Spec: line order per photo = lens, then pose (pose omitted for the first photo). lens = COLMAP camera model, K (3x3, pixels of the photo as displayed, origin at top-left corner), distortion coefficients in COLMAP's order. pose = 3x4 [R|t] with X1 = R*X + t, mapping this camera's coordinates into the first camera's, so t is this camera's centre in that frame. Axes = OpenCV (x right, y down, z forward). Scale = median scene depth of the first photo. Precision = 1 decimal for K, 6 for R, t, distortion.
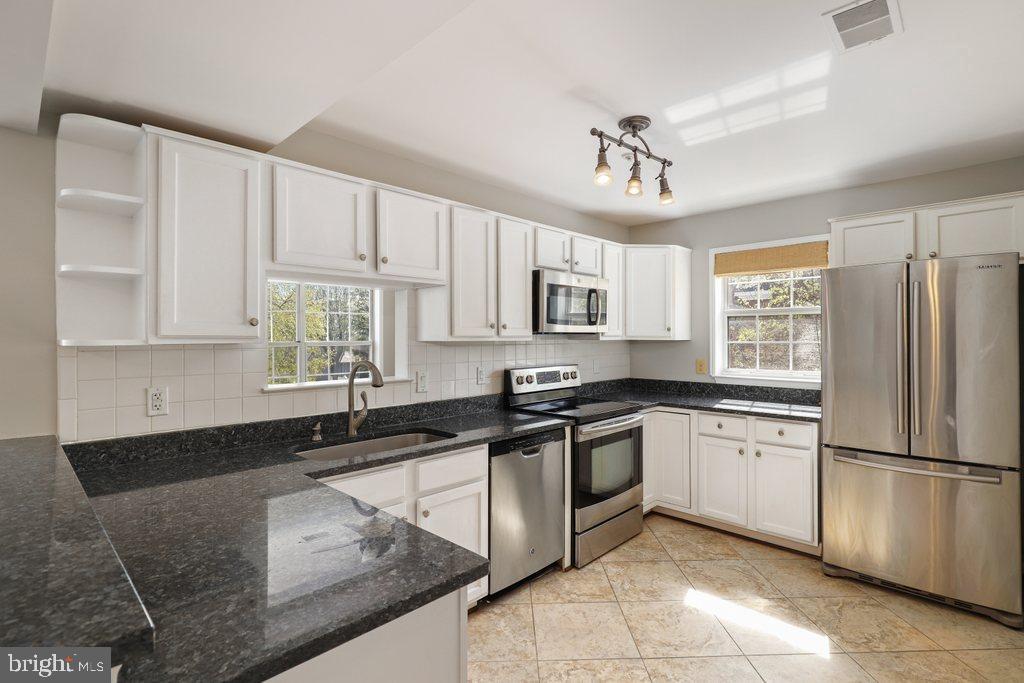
lens RADIAL K [[491.1, 0, 517.4], [0, 491.1, 338.4], [0, 0, 1]] dist [0.018985, 0.000238]
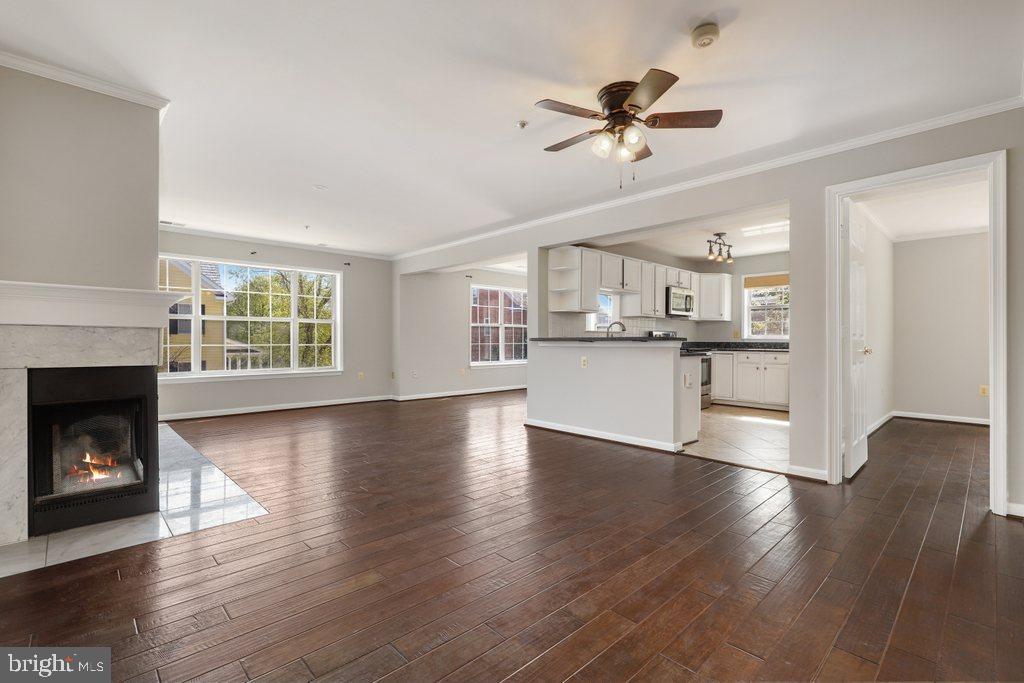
lens RADIAL K [[457.9, 0, 516.3], [0, 457.9, 342.6], [0, 0, 1]] dist [0.015593, 0.000587]
pose [[0.998853, 0.010672, -0.046678, -0.482429], [-0.010317, 0.999916, 0.007853, 0.095414], [0.046758, -0.007362, 0.998879, -1.006589]]
